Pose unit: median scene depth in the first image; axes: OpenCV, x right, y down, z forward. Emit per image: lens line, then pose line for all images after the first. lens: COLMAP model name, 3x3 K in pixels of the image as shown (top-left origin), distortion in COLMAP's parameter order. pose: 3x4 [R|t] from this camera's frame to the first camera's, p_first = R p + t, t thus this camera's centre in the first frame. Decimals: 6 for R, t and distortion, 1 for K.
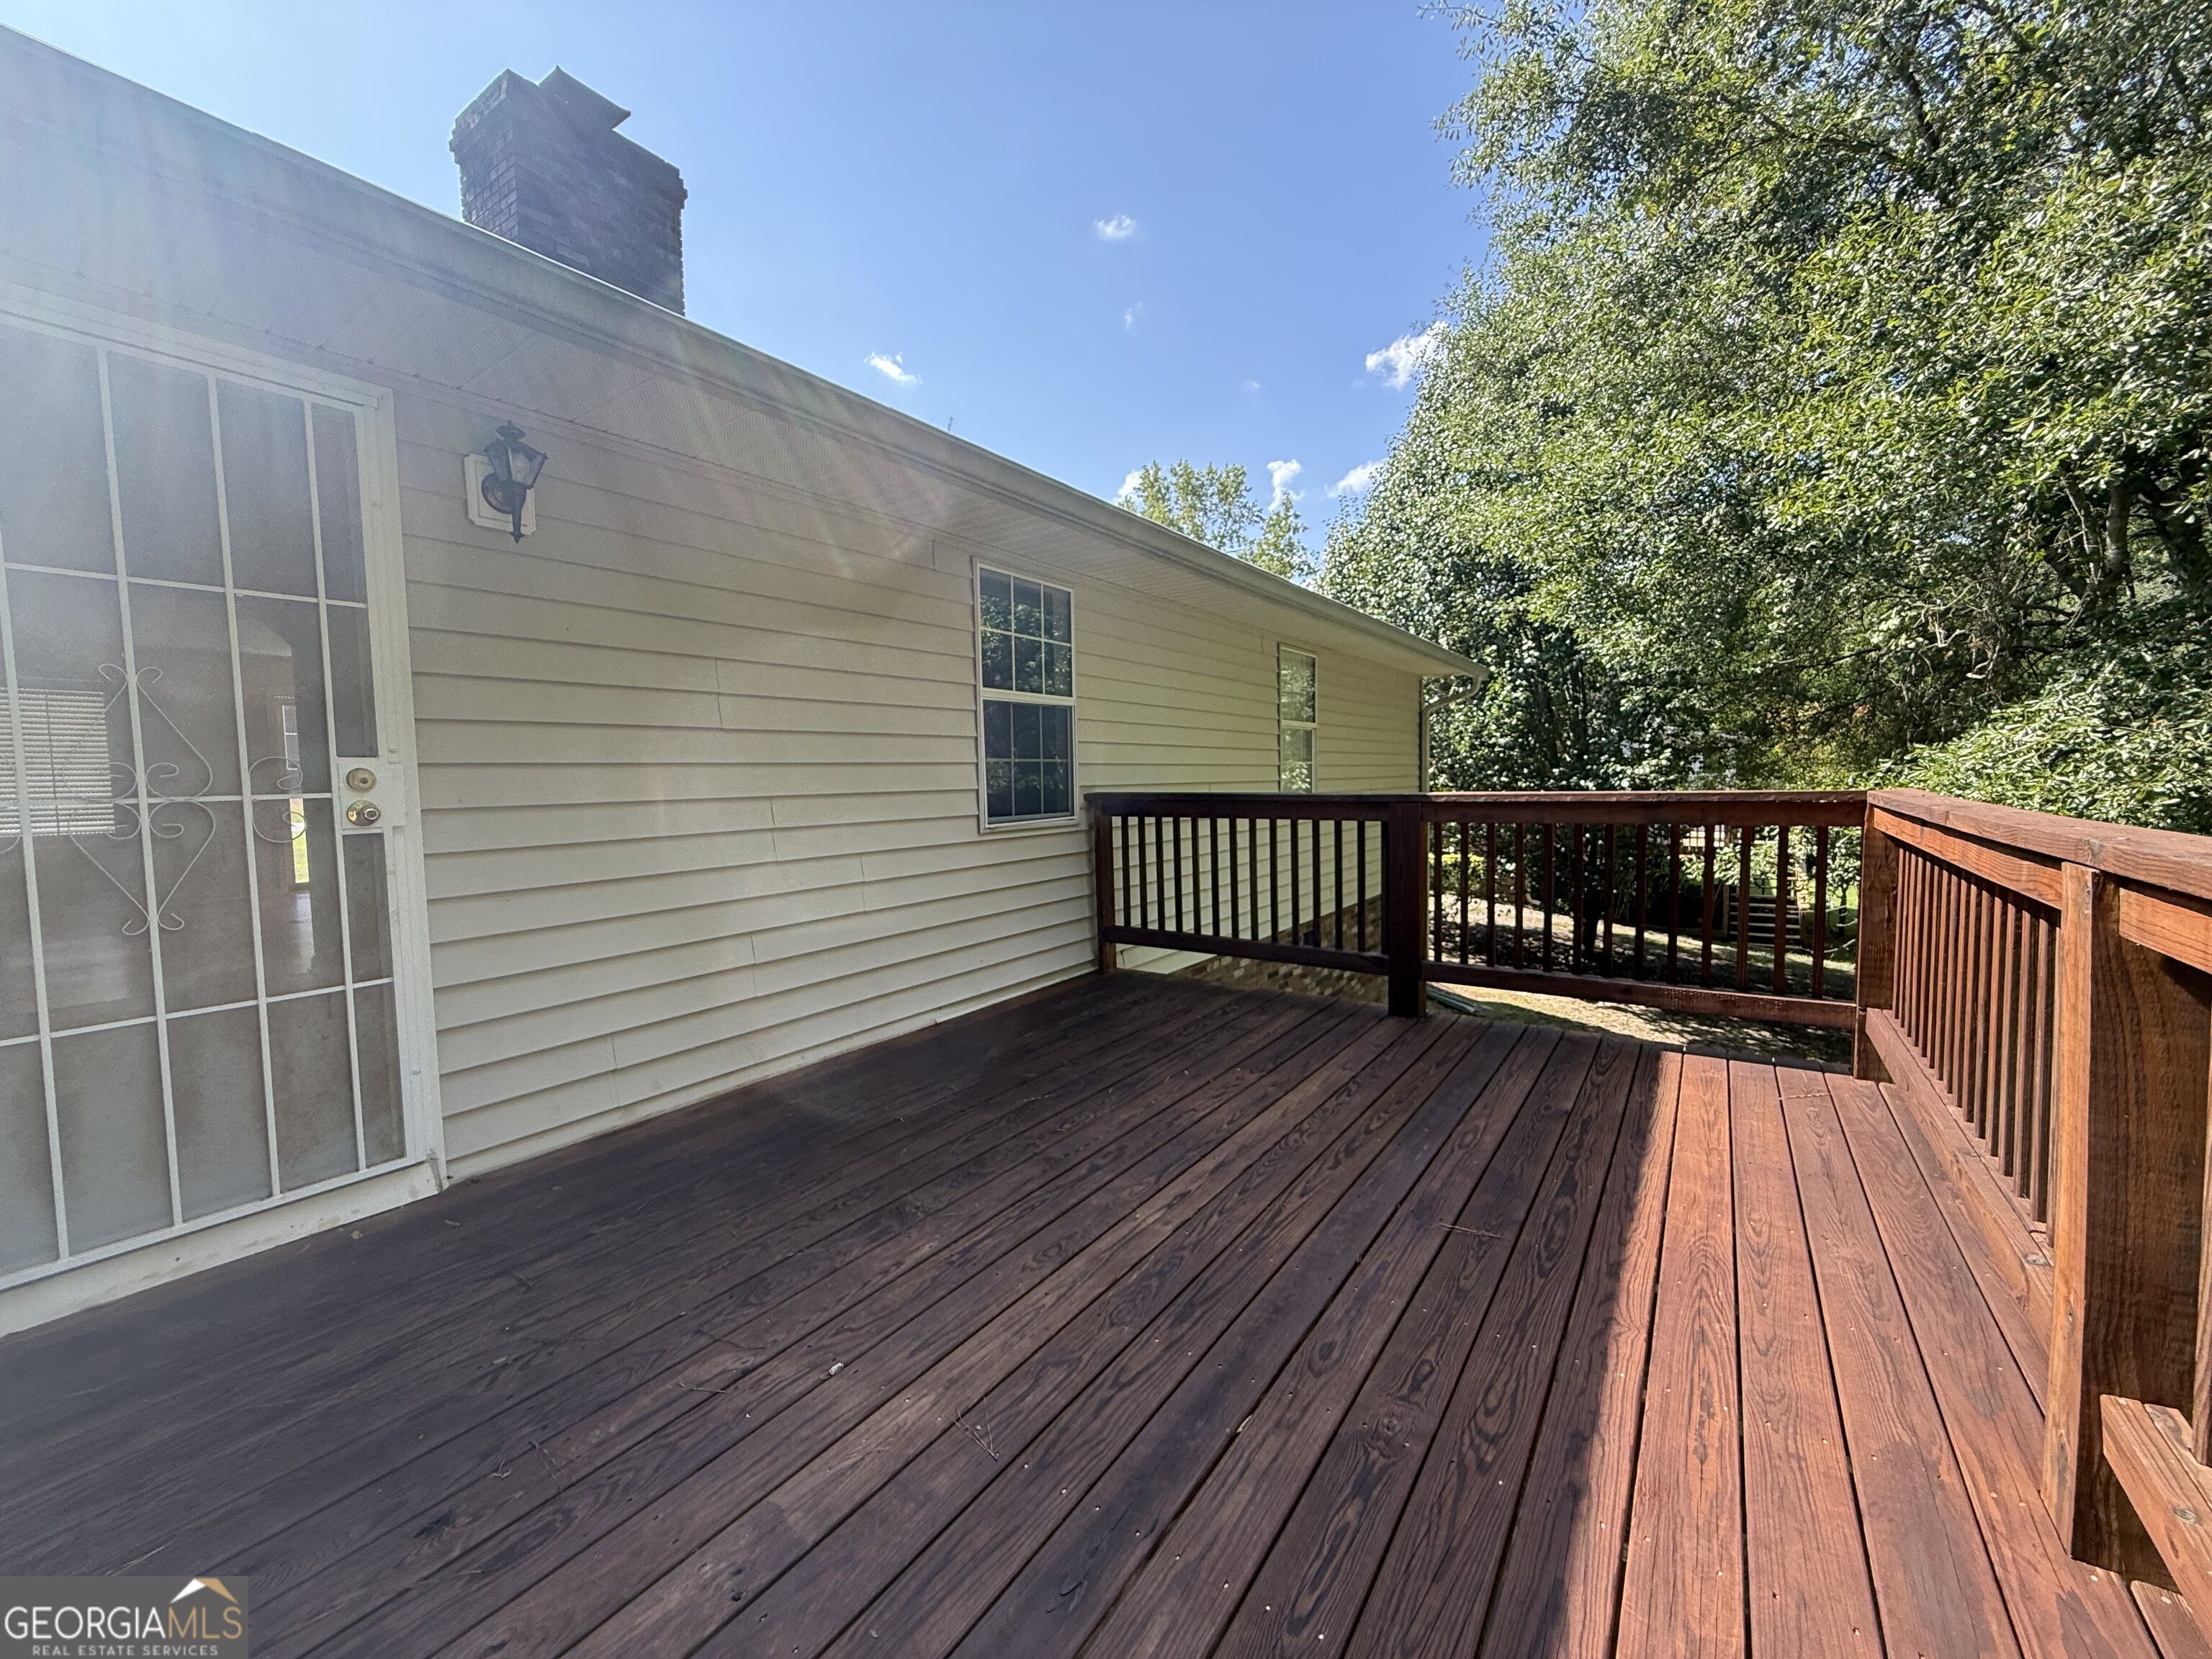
lens RADIAL K [[885.6, 0, 1099.2], [0, 885.6, 829.2], [0, 0, 1]] dist [0.001380, 0.000209]
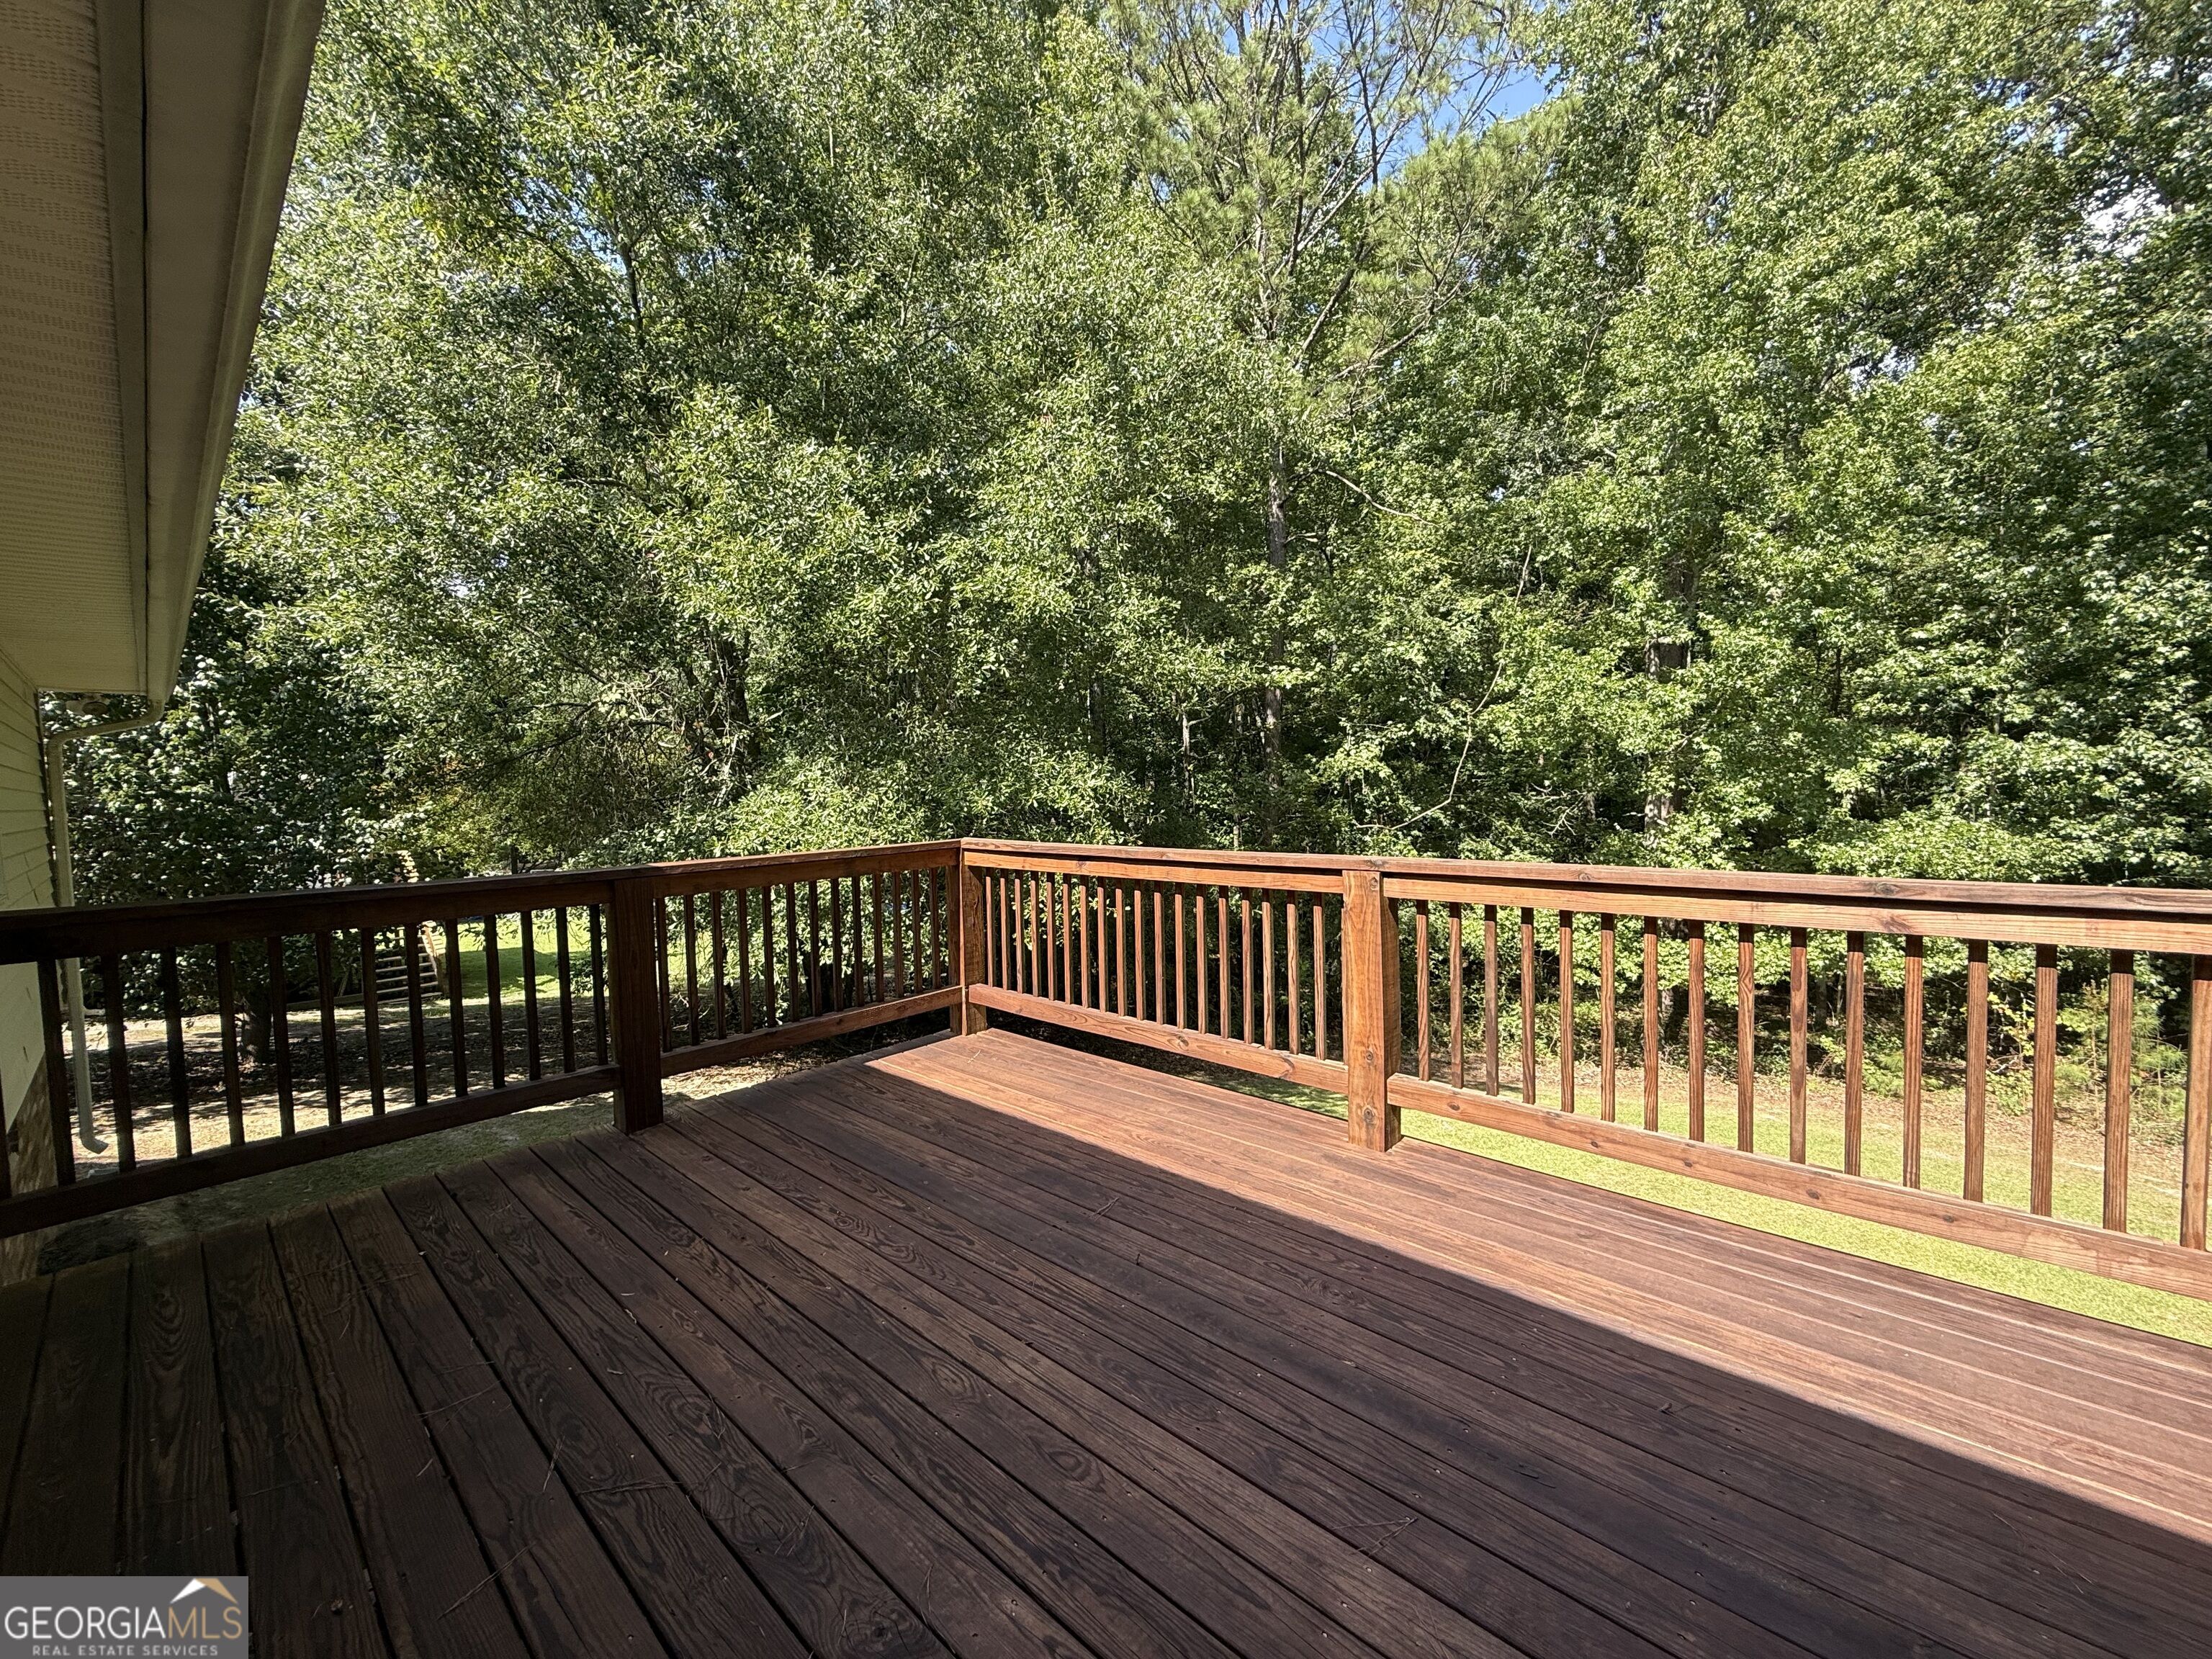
lens RADIAL K [[885.6, 0, 1101.1], [0, 885.6, 823.8], [0, 0, 1]] dist [0.001380, 0.000209]
pose [[0.138303, -0.030079, 0.989933, -0.537604], [0.084413, 0.996259, 0.018478, -0.073804], [-0.986786, 0.081008, 0.140324, 0.522980]]
